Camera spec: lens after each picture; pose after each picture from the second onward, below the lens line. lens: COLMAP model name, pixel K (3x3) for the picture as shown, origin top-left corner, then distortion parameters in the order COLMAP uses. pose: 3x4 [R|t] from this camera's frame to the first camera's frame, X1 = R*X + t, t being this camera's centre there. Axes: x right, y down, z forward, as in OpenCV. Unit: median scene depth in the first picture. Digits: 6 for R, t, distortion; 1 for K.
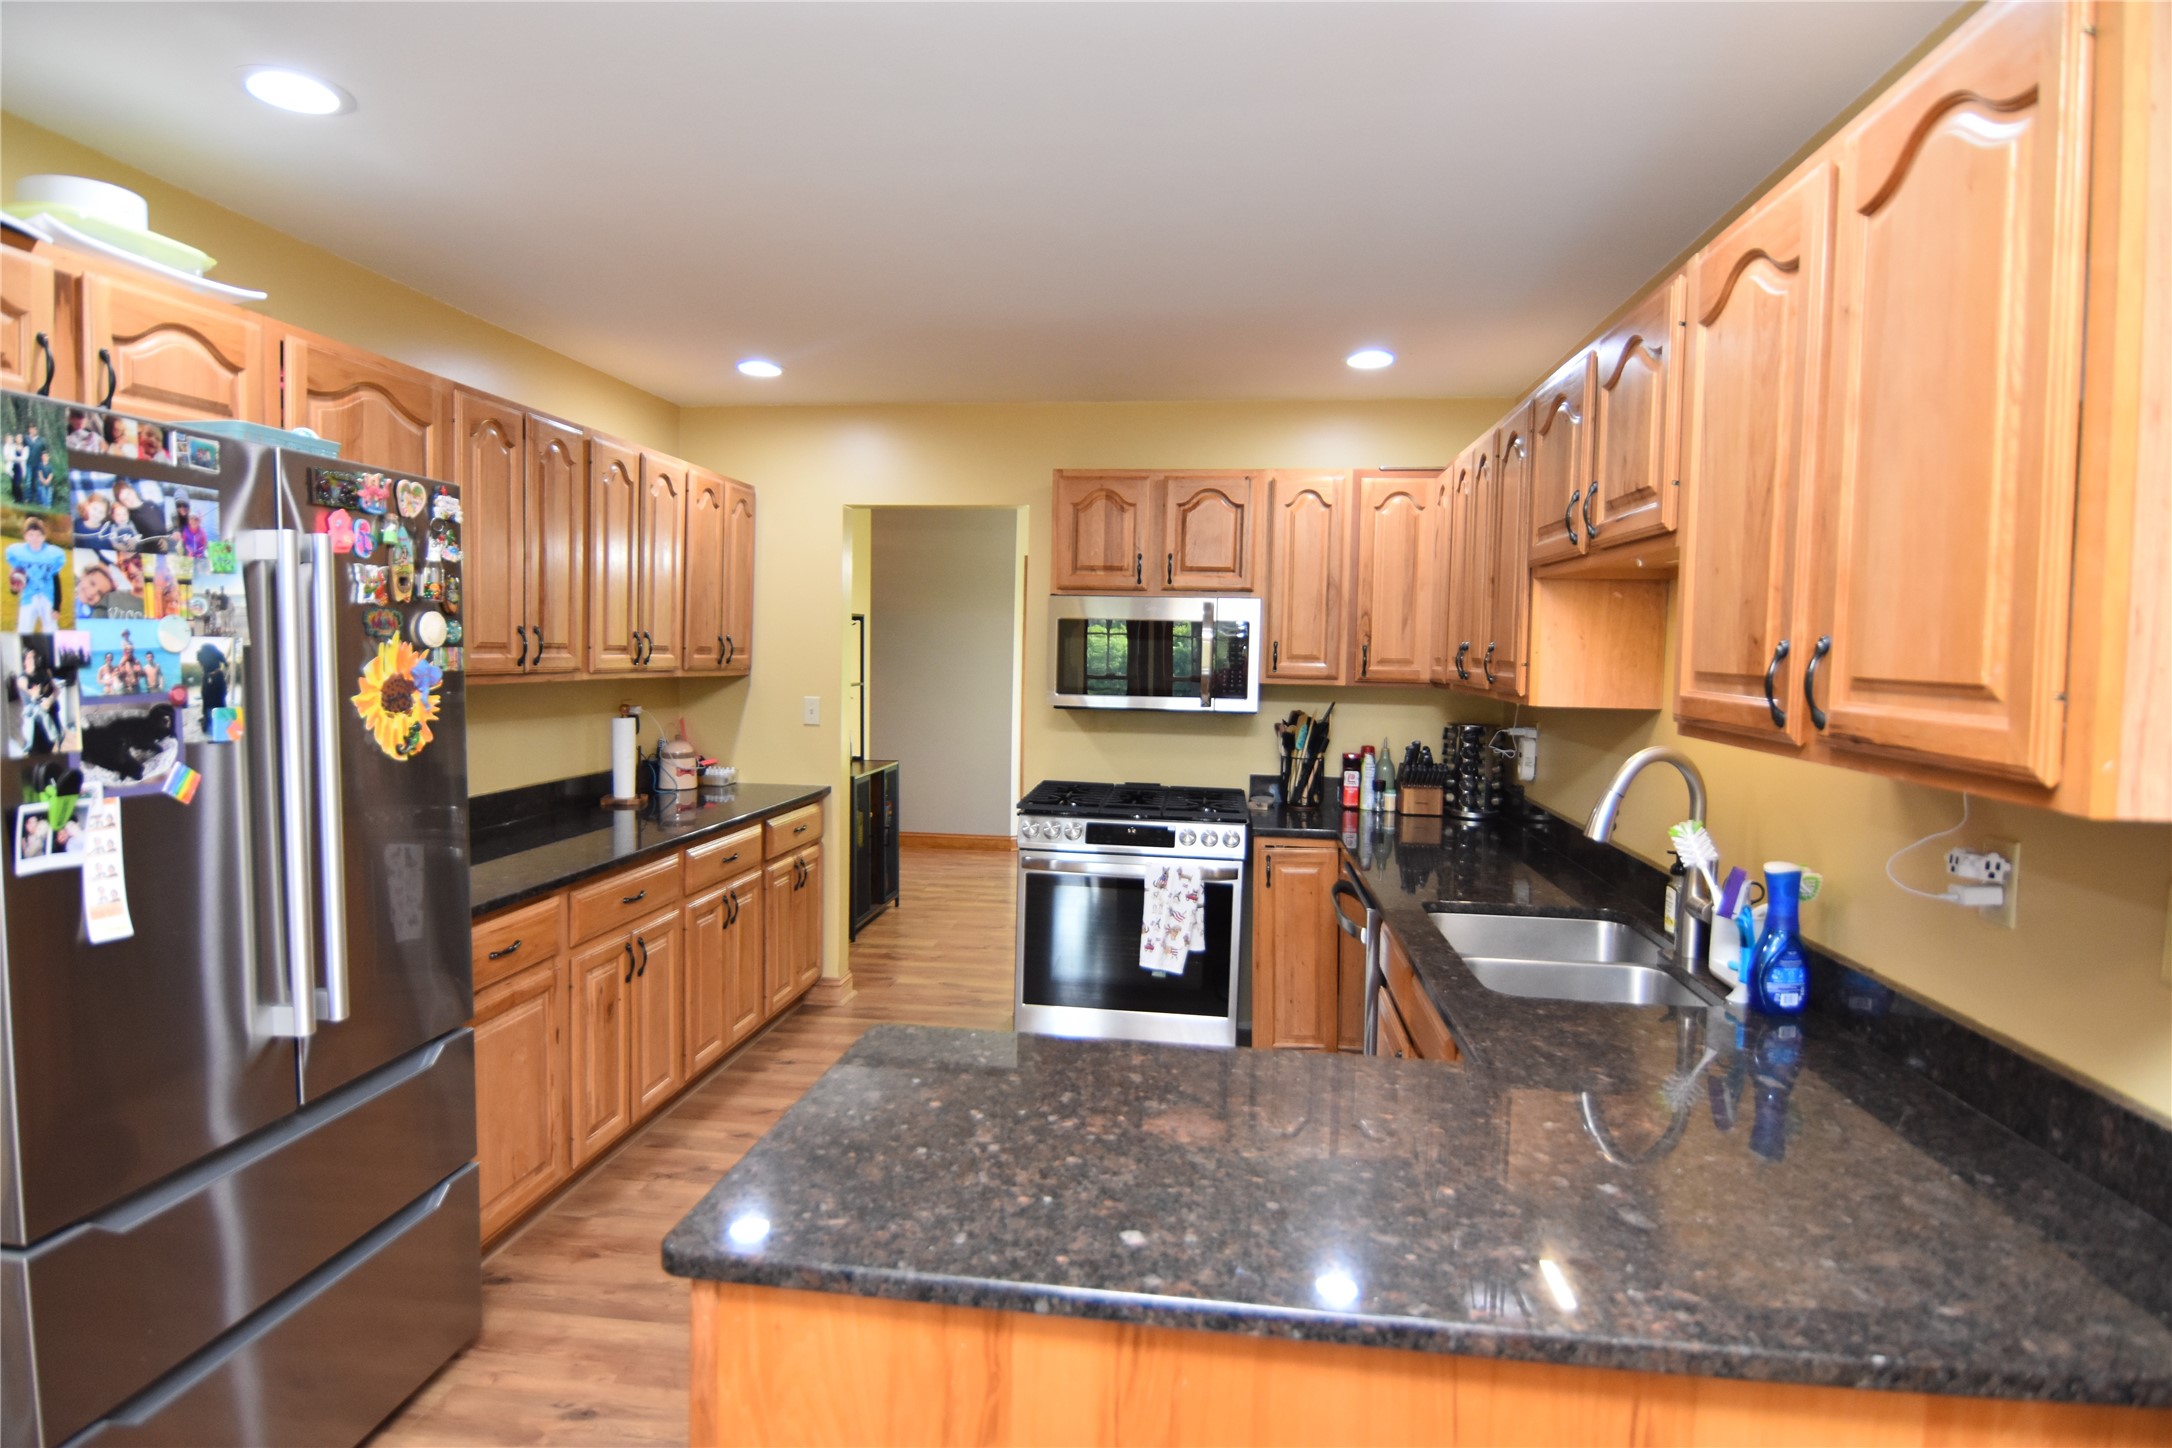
lens RADIAL K [[1157.3, 0, 1075.6], [0, 1157.3, 714.9], [0, 0, 1]] dist [-0.004954, -0.006635]
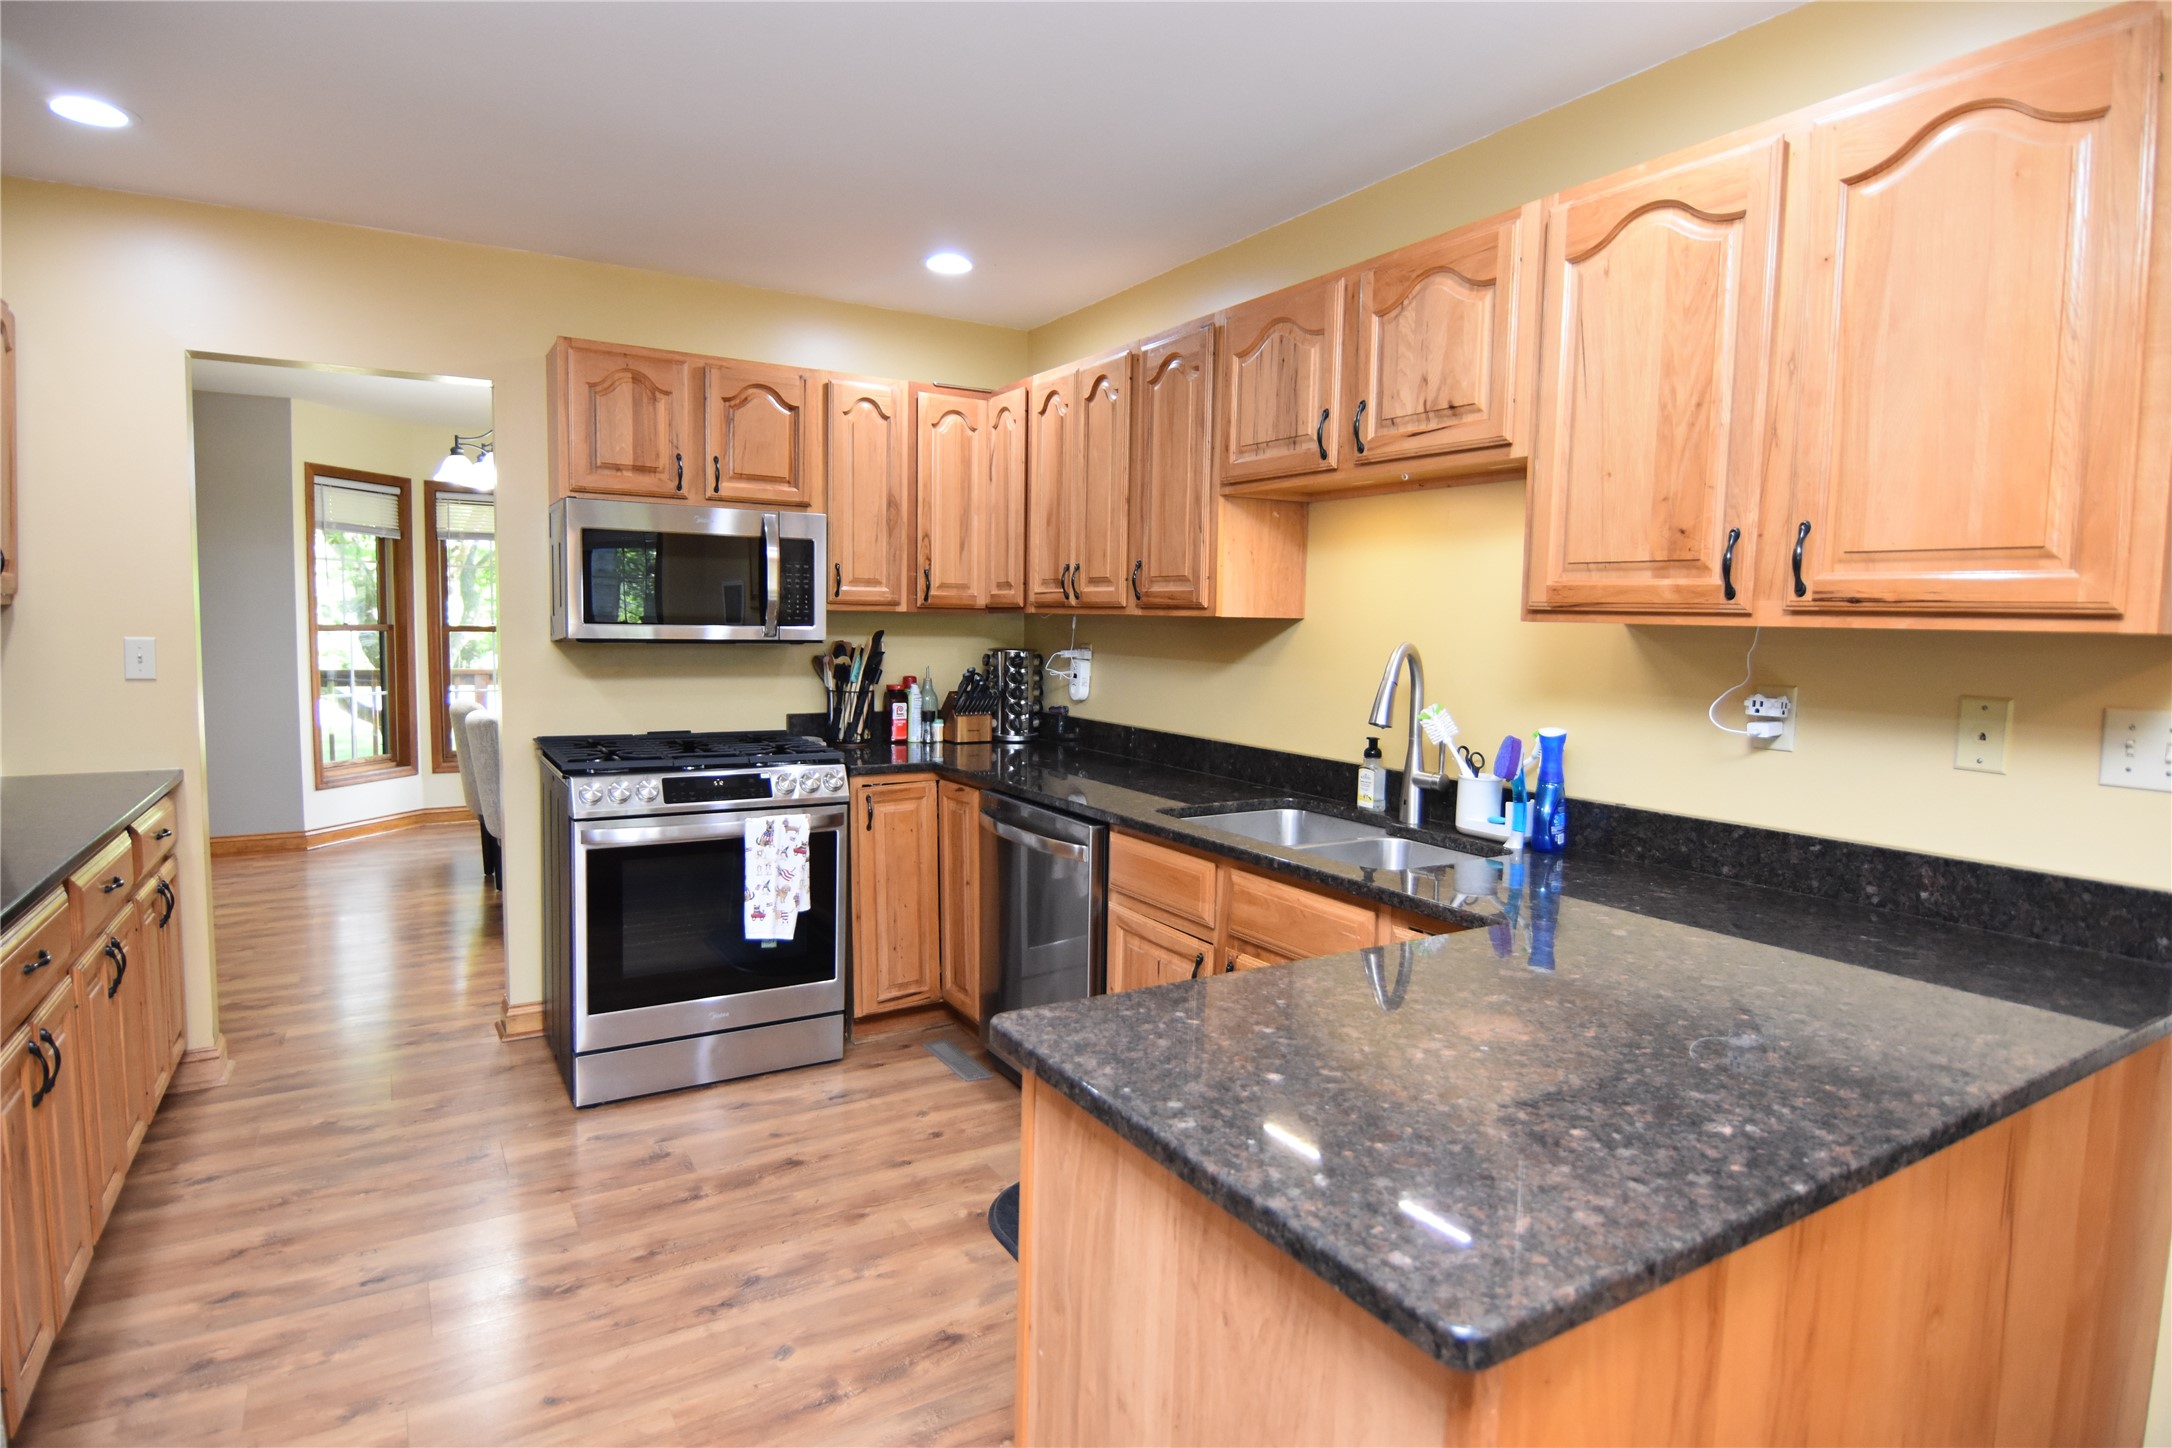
lens RADIAL K [[1157.3, 0, 1081.8], [0, 1157.3, 713.6], [0, 0, 1]] dist [-0.004954, -0.006635]
pose [[0.780677, -0.057667, 0.622268, -0.250884], [0.034928, 0.998203, 0.048685, 0.017202], [-0.623957, -0.016273, 0.781289, 0.169553]]
